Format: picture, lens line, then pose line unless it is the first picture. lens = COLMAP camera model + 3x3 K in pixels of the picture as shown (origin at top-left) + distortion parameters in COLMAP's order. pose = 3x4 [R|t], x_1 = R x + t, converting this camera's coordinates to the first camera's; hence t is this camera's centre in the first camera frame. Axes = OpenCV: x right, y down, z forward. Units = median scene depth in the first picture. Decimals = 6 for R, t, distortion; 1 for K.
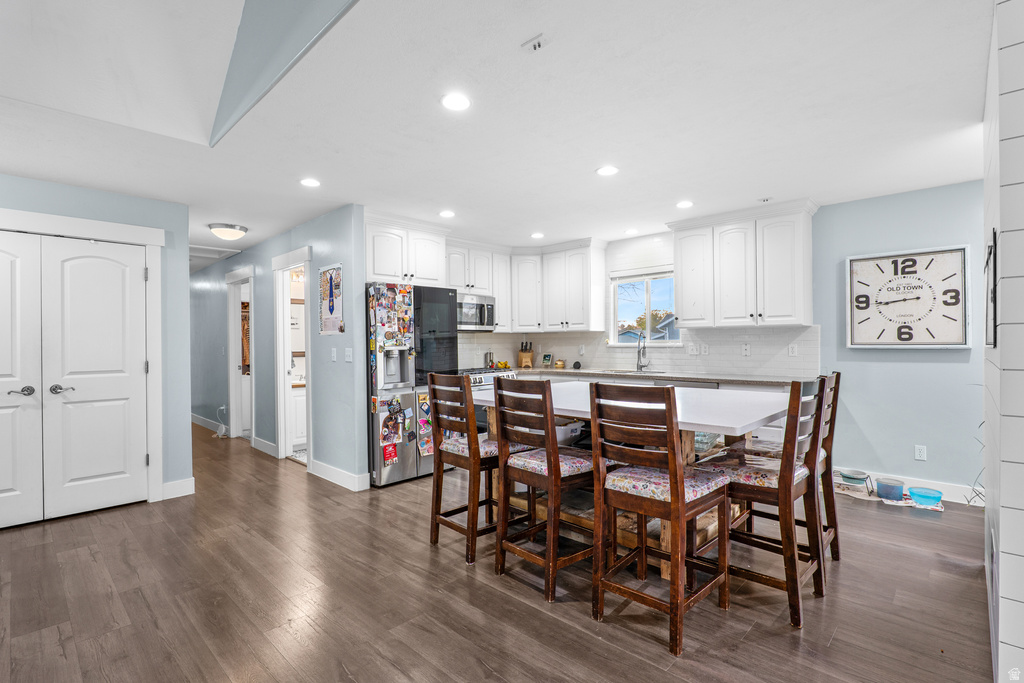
lens RADIAL K [[473.4, 0, 512.5], [0, 473.4, 345.2], [0, 0, 1]] dist [-0.028003, 0.009208]
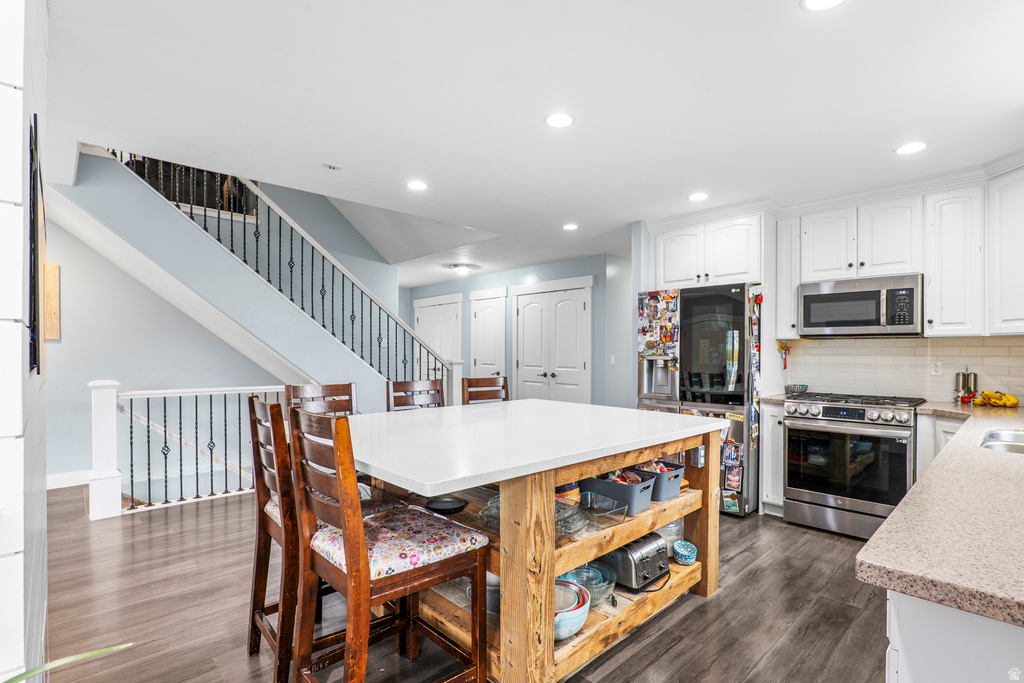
lens RADIAL K [[483.8, 0, 513.2], [0, 483.8, 354.3], [0, 0, 1]] dist [-0.013945, 0.001541]
pose [[-0.051539, 0.015547, -0.998550, 0.747348], [-0.010903, 0.999810, 0.016129, -0.013747], [0.998611, 0.011718, -0.051359, 0.751344]]
